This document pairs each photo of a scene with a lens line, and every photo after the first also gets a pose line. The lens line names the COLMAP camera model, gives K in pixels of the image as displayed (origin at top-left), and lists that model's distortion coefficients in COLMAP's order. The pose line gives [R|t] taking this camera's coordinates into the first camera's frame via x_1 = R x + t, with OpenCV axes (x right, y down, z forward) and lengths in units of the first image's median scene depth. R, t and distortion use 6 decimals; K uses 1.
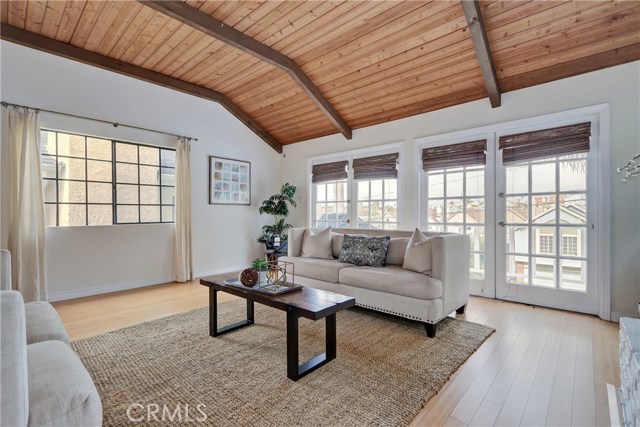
lens RADIAL K [[297.8, 0, 312.7], [0, 297.8, 210.4], [0, 0, 1]] dist [0.009113, -0.002067]
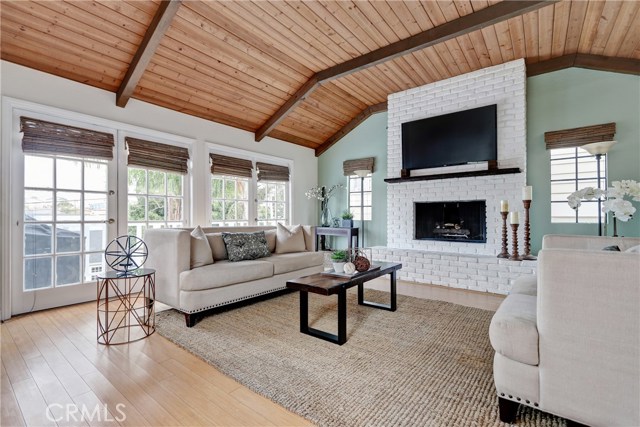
lens RADIAL K [[297.8, 0, 317.3], [0, 297.8, 214.7], [0, 0, 1]] dist [0.009113, -0.002067]
pose [[-0.104240, -0.003634, 0.994546, -0.761807], [-0.021103, 0.999776, 0.001441, 0.011824], [-0.994328, -0.020837, -0.104294, 0.714127]]
